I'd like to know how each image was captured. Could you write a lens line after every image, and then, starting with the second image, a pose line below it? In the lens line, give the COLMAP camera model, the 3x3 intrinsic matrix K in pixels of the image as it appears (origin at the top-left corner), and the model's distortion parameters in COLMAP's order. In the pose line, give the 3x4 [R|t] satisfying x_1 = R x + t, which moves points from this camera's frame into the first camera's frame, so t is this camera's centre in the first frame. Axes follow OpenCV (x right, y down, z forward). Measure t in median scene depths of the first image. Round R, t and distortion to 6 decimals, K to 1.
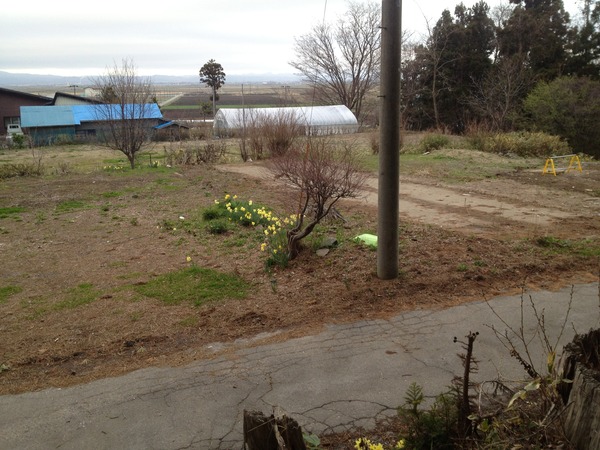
lens RADIAL K [[558.0, 0, 300.0], [0, 558.0, 225.0], [0, 0, 1]] dist [0.130941, -0.294302]
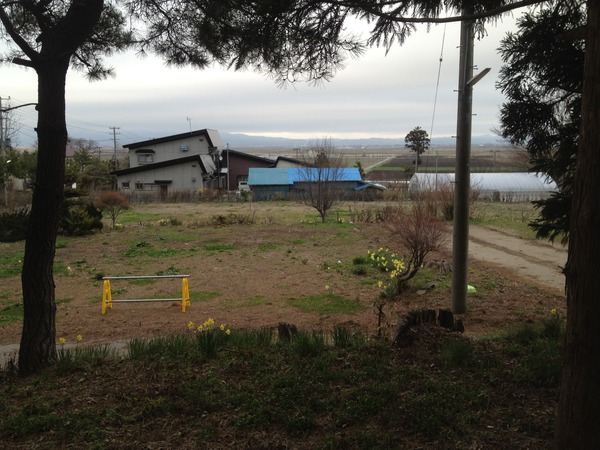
lens RADIAL K [[558.0, 0, 300.0], [0, 558.0, 225.0], [0, 0, 1]] dist [0.130941, -0.294302]
pose [[0.931775, 0.062873, -0.357550, 0.084221], [-0.099935, 0.991260, -0.086123, 0.012035], [0.349010, 0.115979, 0.929914, -0.129315]]
